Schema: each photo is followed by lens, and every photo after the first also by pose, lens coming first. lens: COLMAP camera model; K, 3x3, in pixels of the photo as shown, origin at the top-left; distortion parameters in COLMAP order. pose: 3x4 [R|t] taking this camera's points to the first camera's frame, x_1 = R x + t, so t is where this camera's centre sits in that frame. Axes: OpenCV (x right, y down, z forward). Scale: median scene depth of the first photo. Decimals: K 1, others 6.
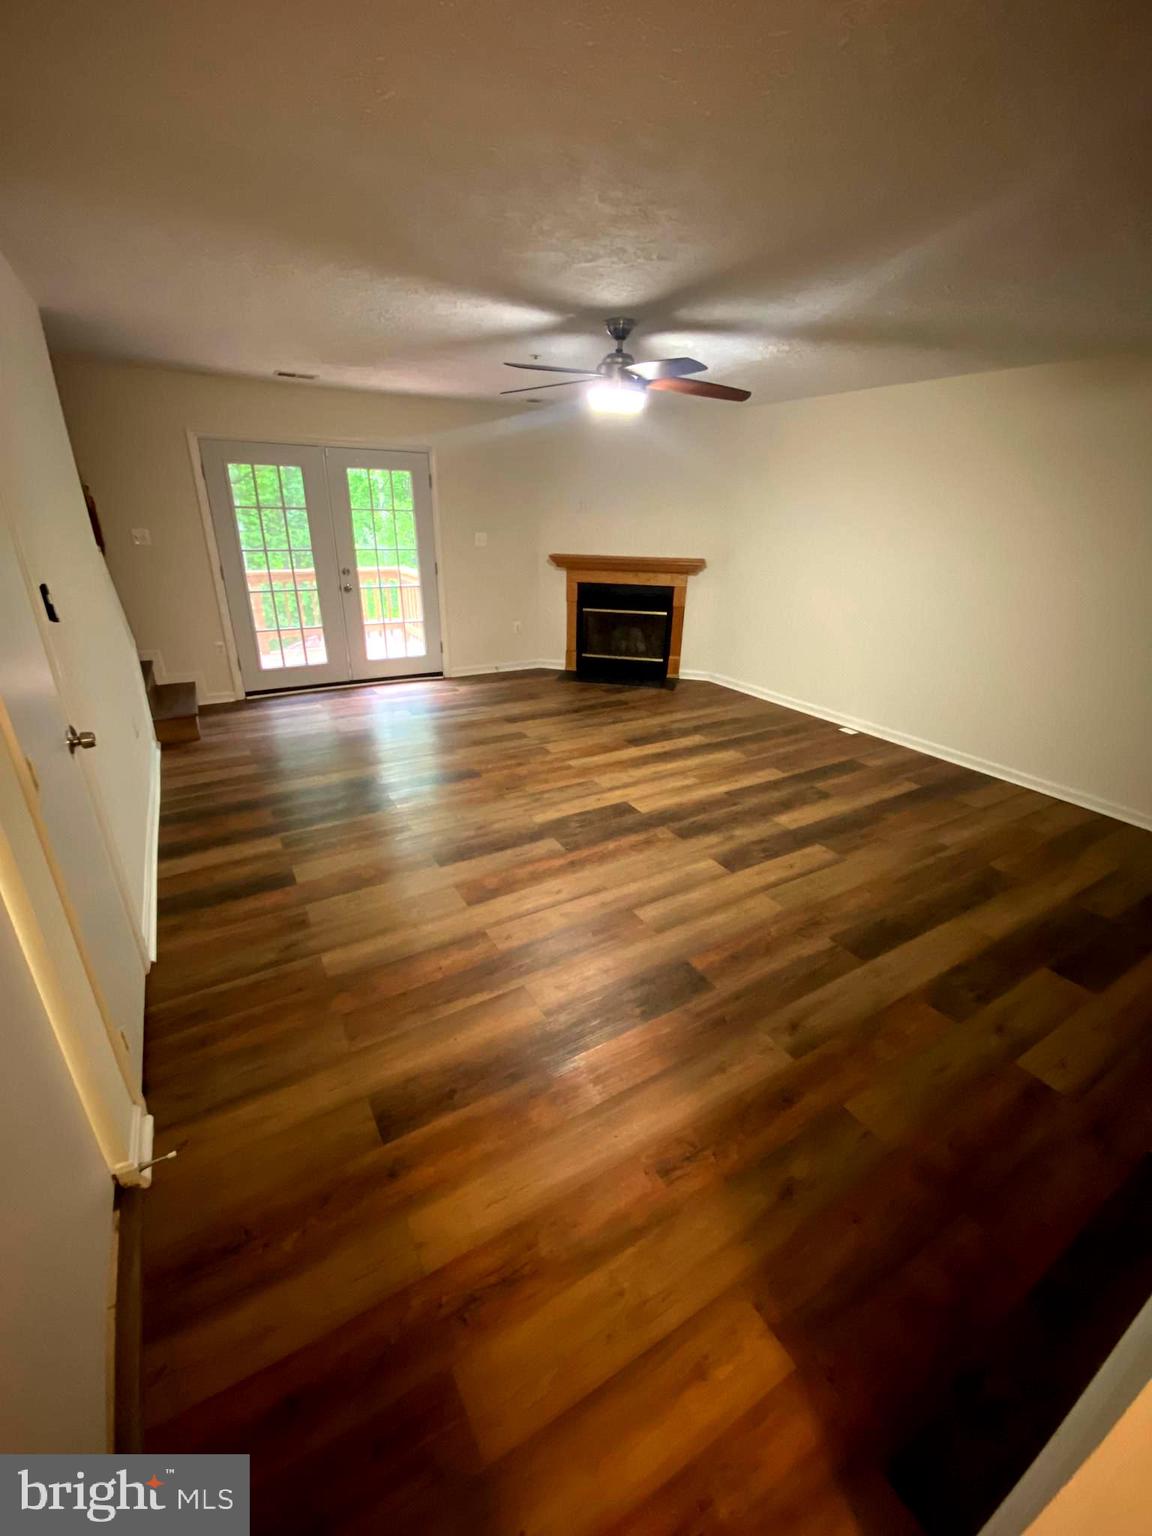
lens RADIAL K [[618.9, 0, 576.0], [0, 618.9, 768.0], [0, 0, 1]] dist [0.029279, -0.026480]
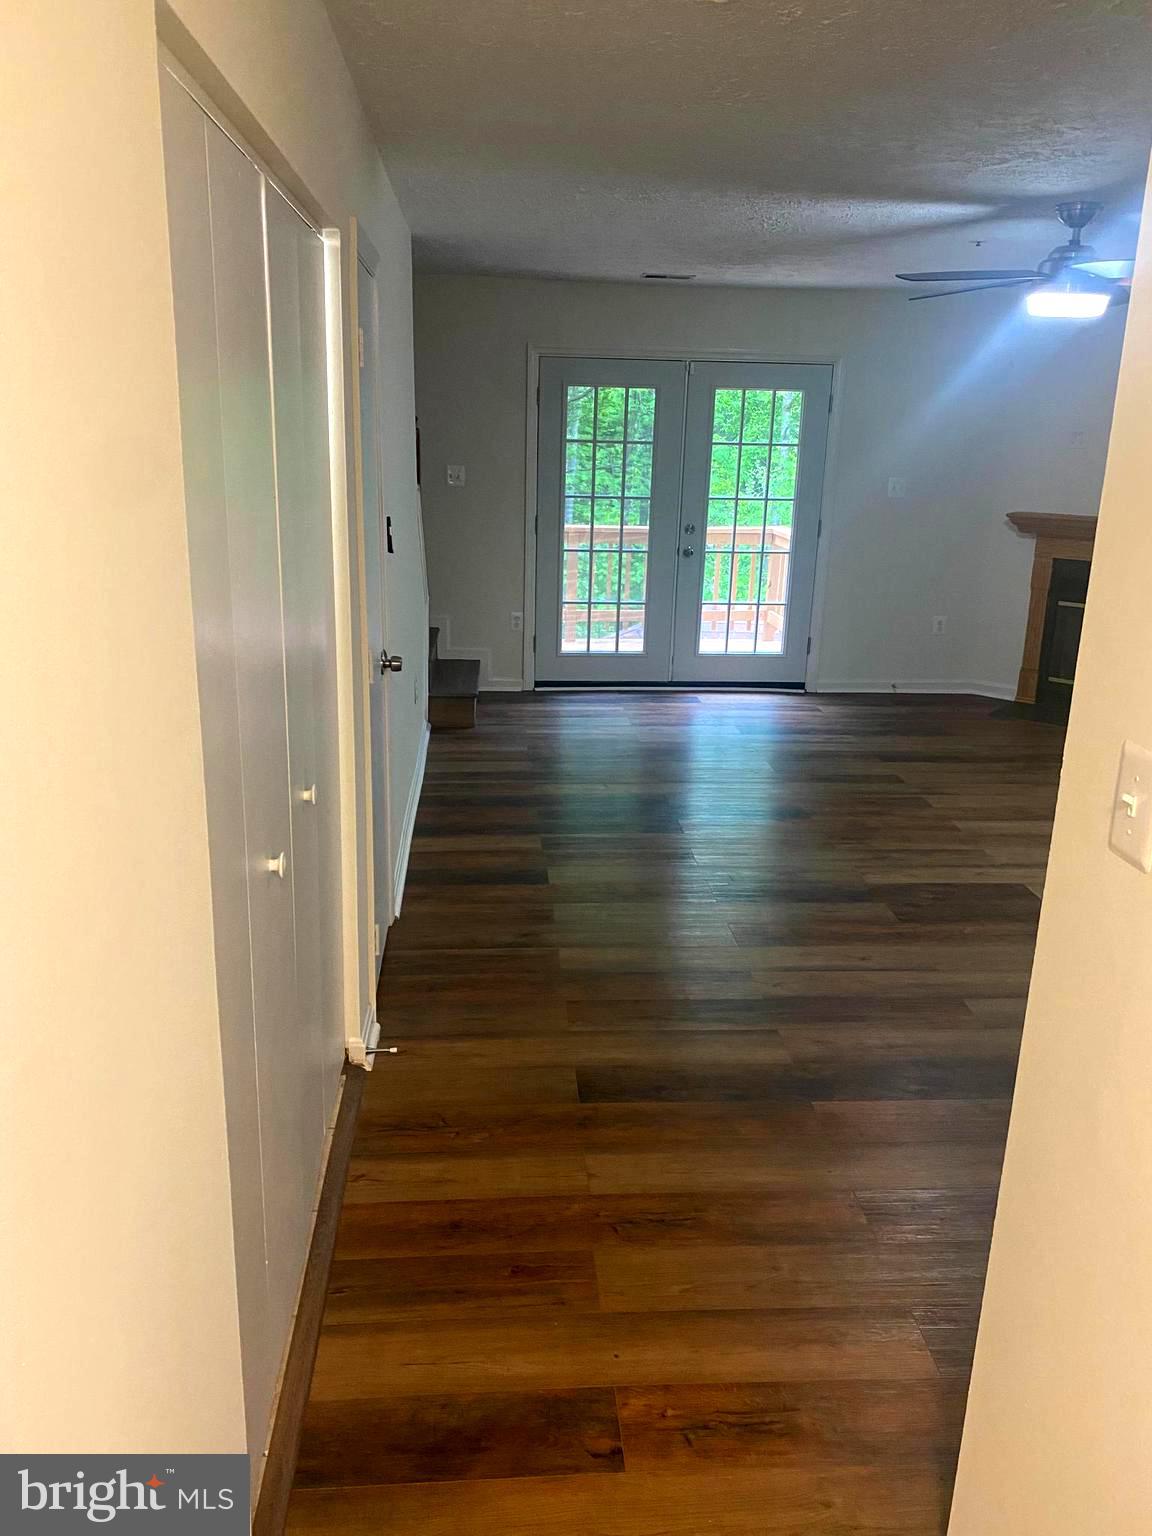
lens RADIAL K [[1159.8, 0, 571.3], [0, 1159.8, 761.1], [0, 0, 1]] dist [0.121326, -0.207704]
pose [[0.892103, 0.126009, -0.433905, 0.150761], [-0.177820, 0.980742, -0.080782, 0.095030], [0.415370, 0.149223, 0.897330, -0.262341]]
